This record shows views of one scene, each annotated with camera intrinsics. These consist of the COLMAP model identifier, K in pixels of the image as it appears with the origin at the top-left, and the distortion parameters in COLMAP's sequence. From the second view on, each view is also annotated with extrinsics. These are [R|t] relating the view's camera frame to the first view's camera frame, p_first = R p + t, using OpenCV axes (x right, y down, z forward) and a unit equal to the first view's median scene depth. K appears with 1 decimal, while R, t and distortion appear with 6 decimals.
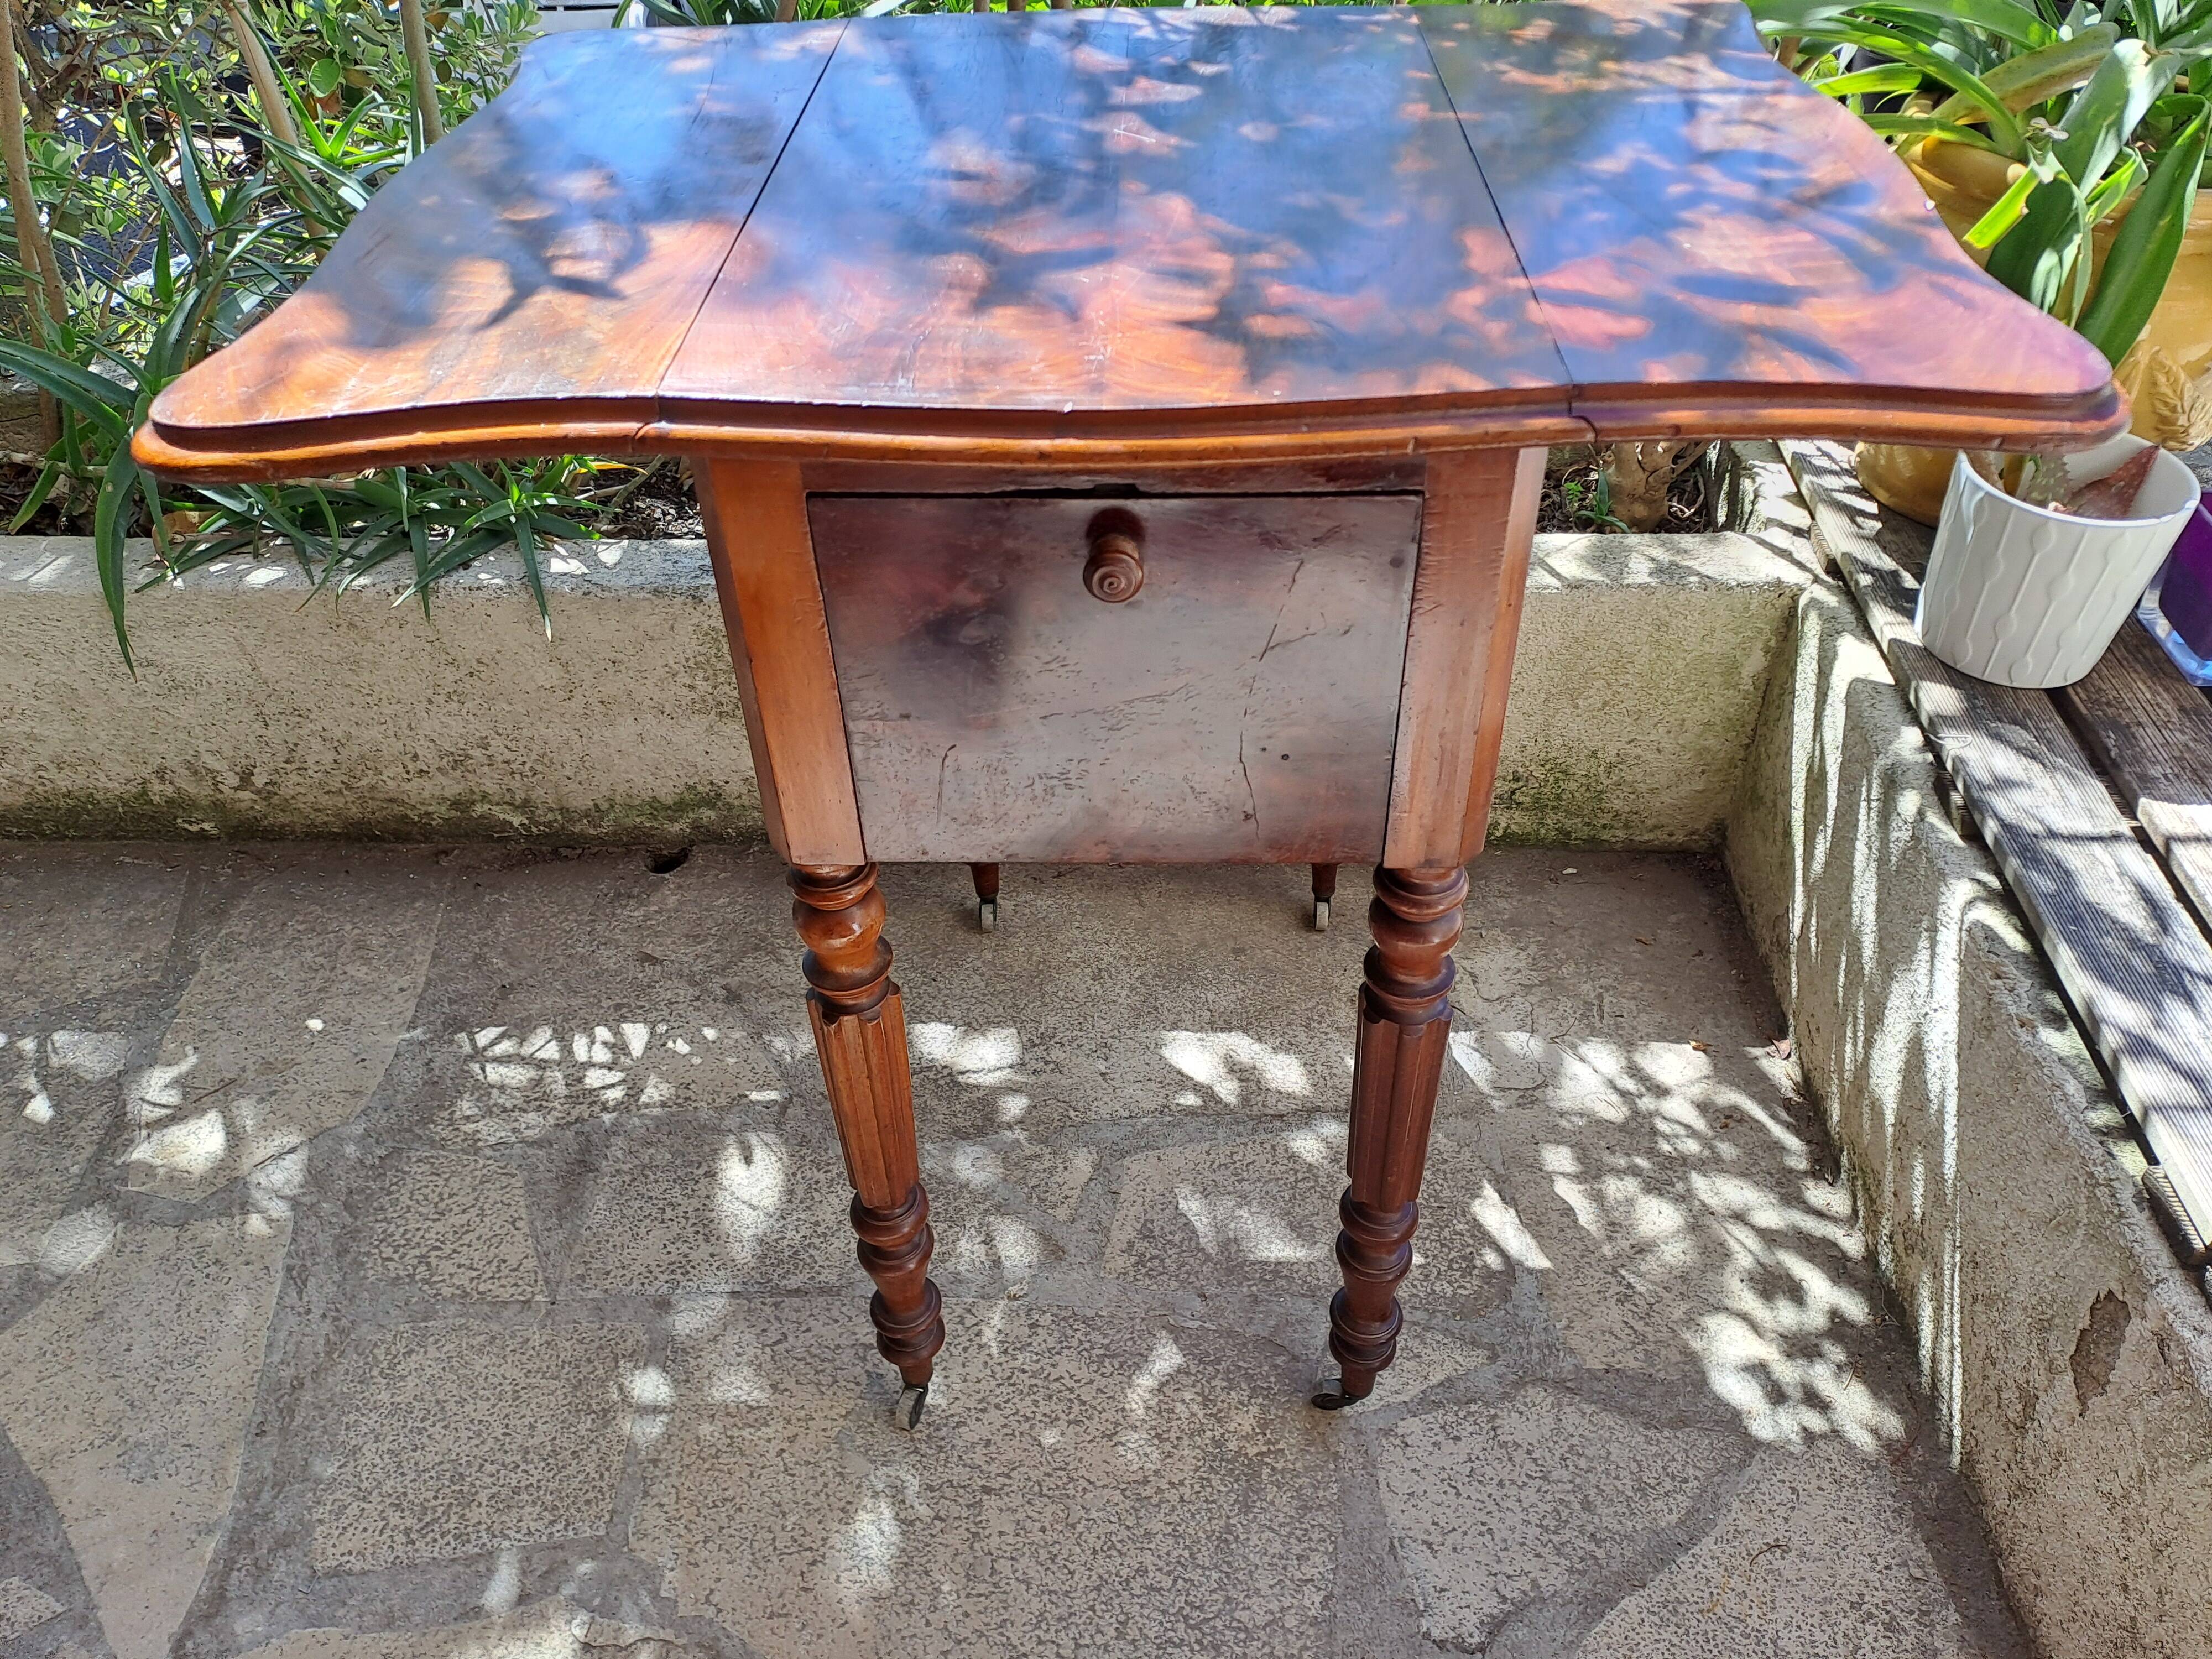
lens RADIAL K [[1657.4, 0, 1123.5], [0, 1657.4, 838.8], [0, 0, 1]] dist [0.041395, -0.032228]
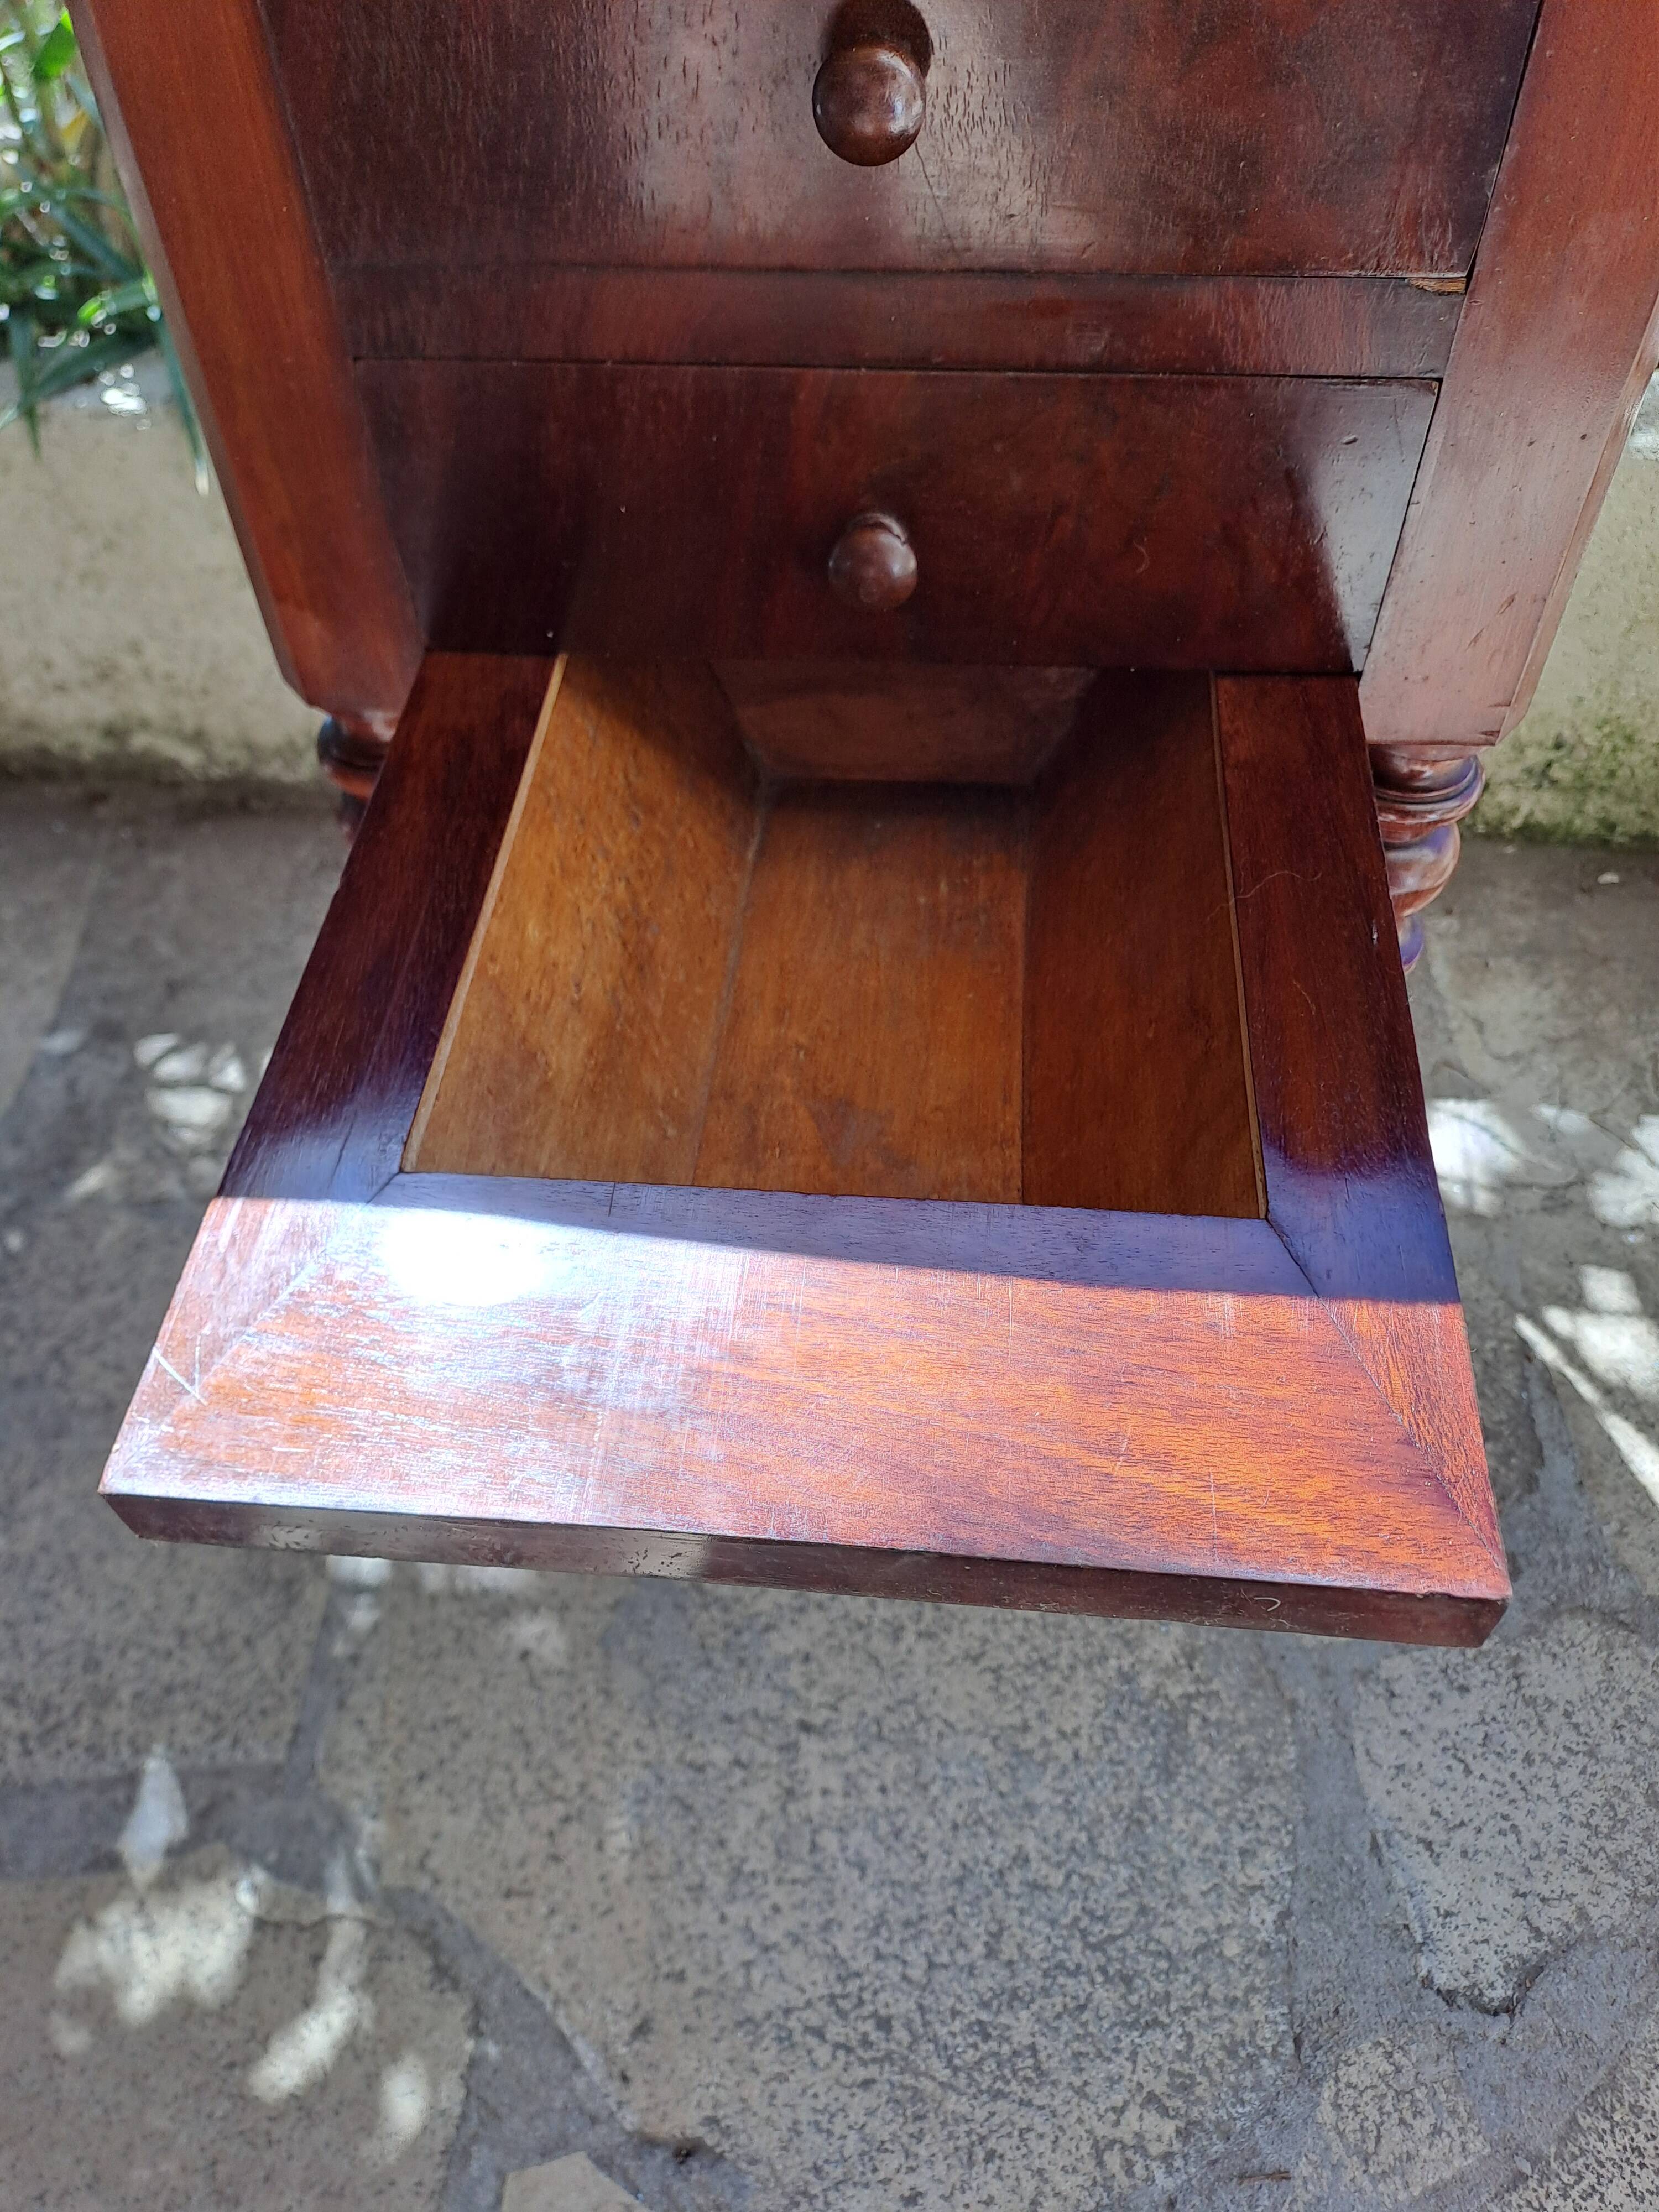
lens RADIAL K [[1657.4, 0, 841.7], [0, 1657.4, 1135.7], [0, 0, 1]] dist [0.041395, -0.032228]
pose [[0.998473, 0.042188, -0.035653, -0.047191], [-0.034347, 0.979722, 0.197394, -0.003720], [0.043258, -0.195868, 0.979676, 0.314050]]
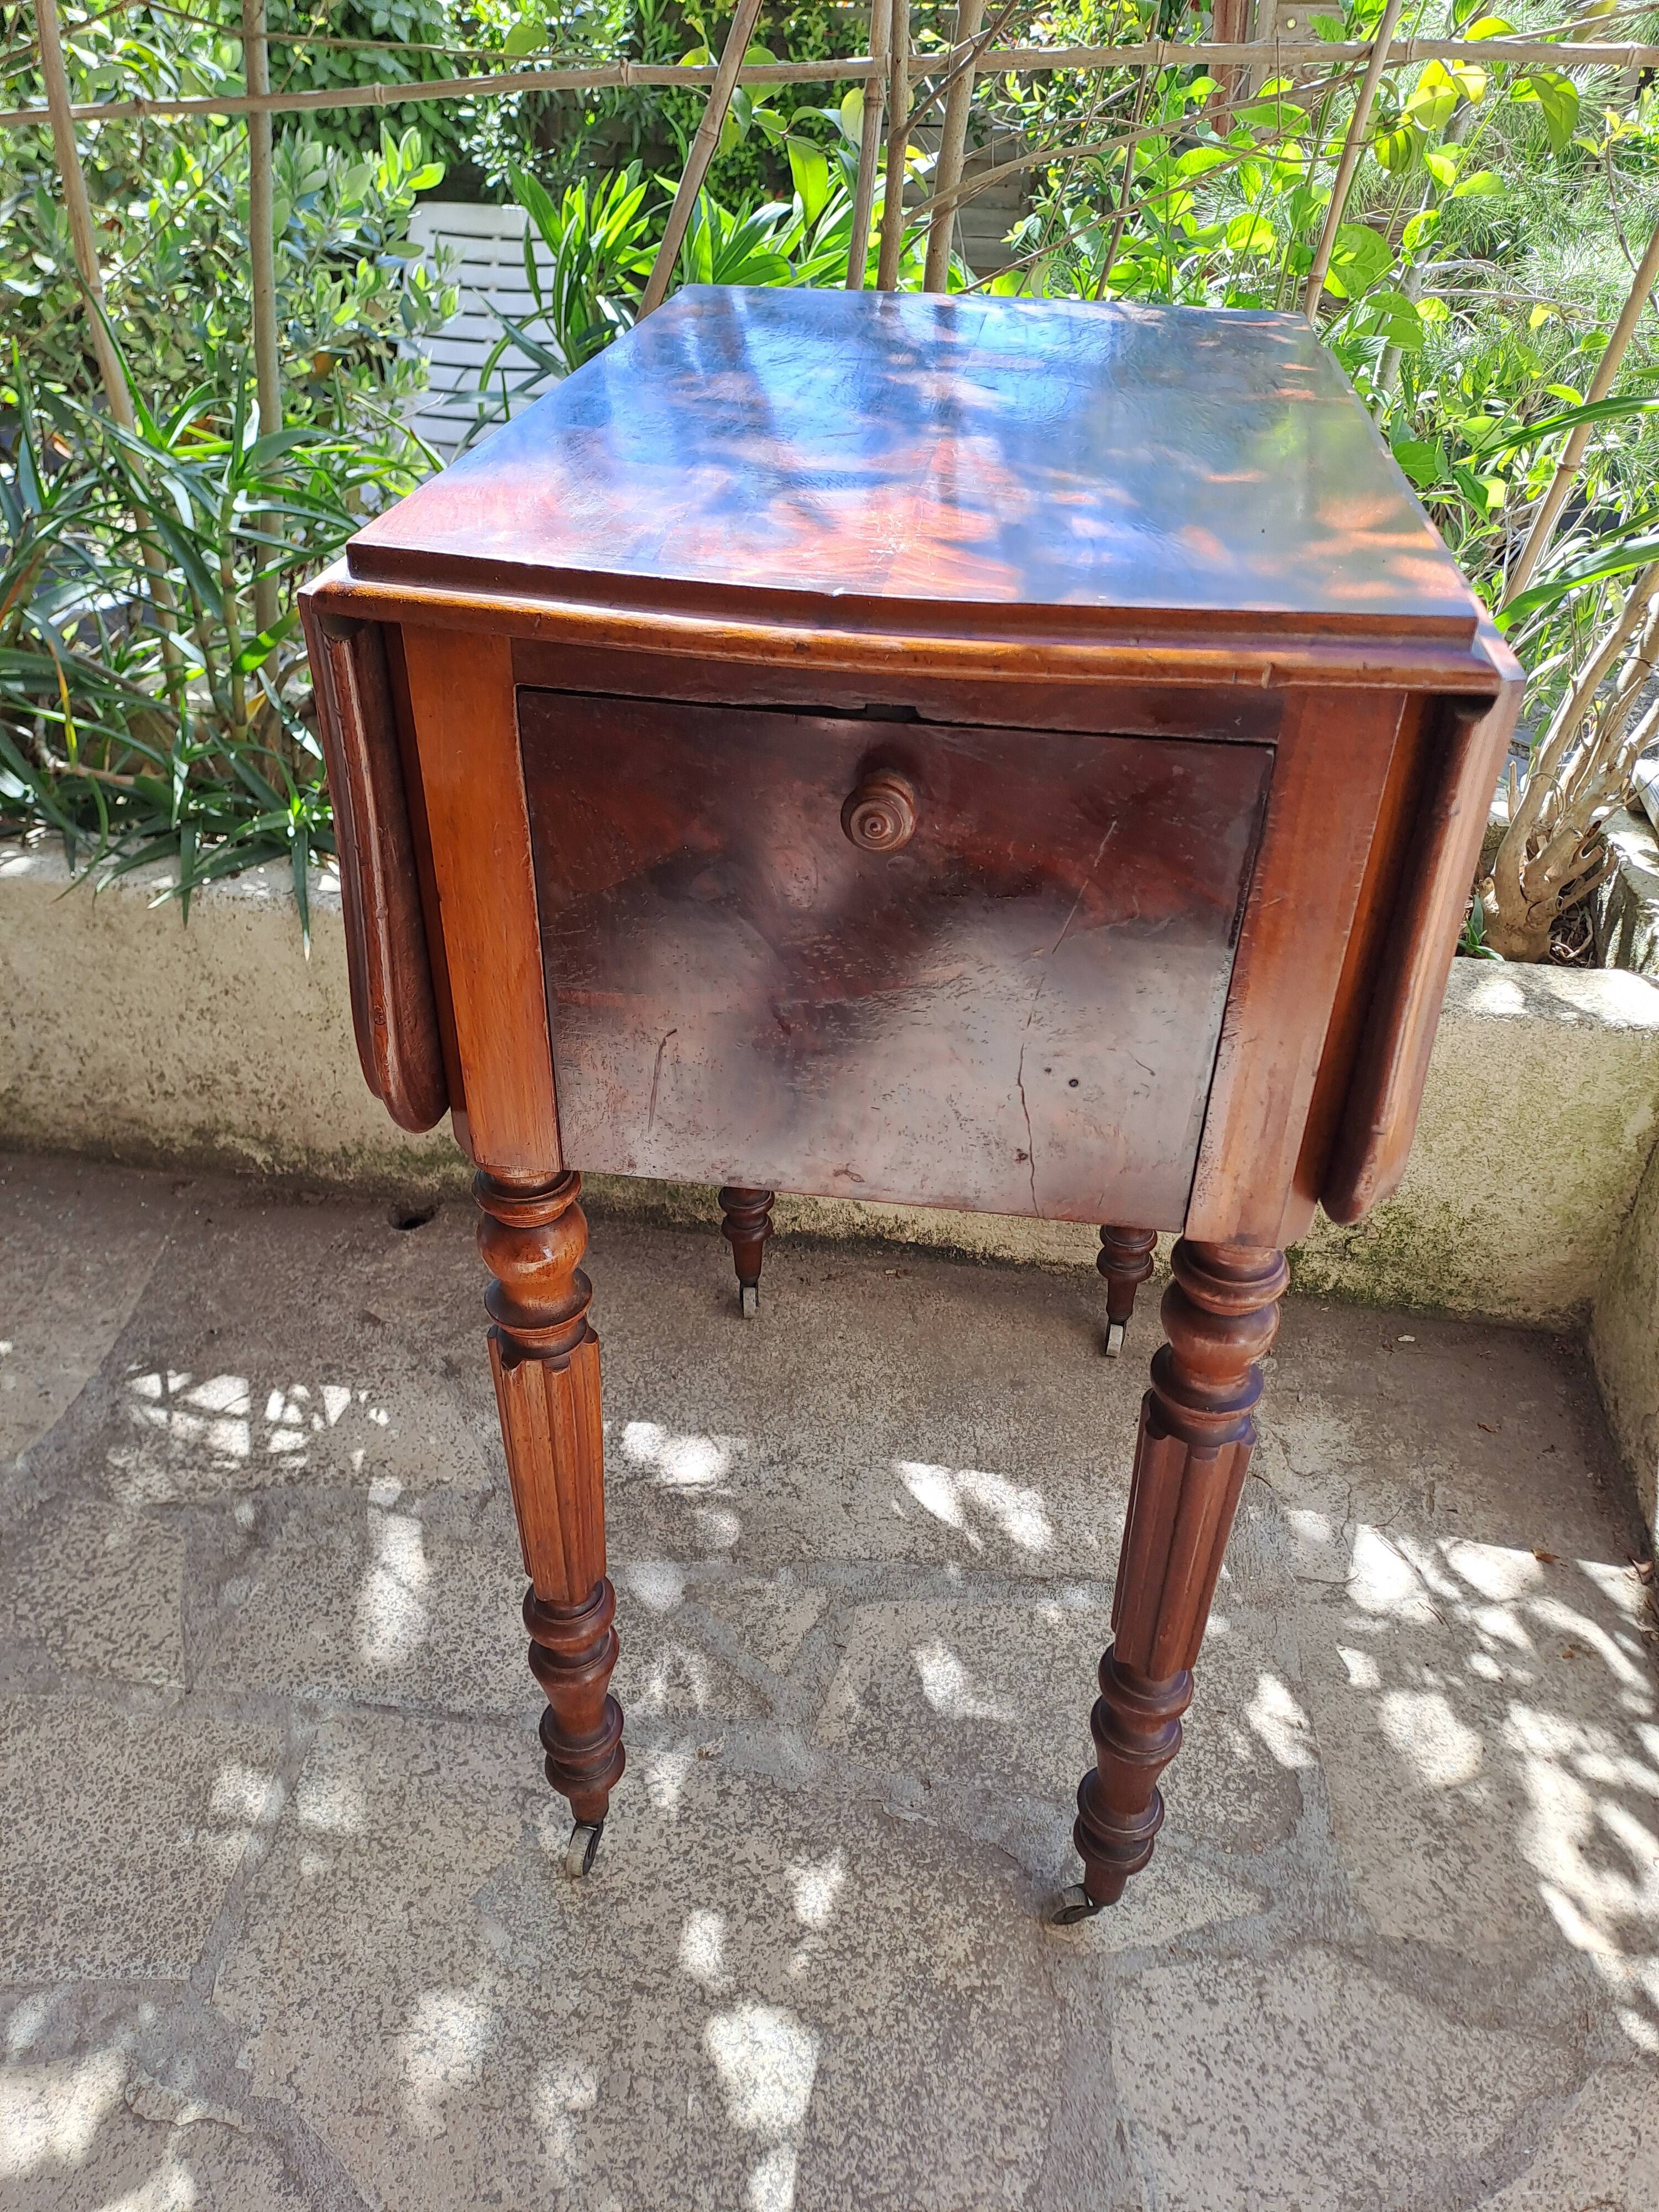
lens RADIAL K [[1657.4, 0, 840.6], [0, 1657.4, 1129.3], [0, 0, 1]] dist [0.041395, -0.032228]
pose [[0.991913, 0.103570, -0.073366, 0.031901], [-0.109819, 0.990138, -0.086981, 0.024954], [0.063634, 0.094334, 0.993505, 0.123576]]
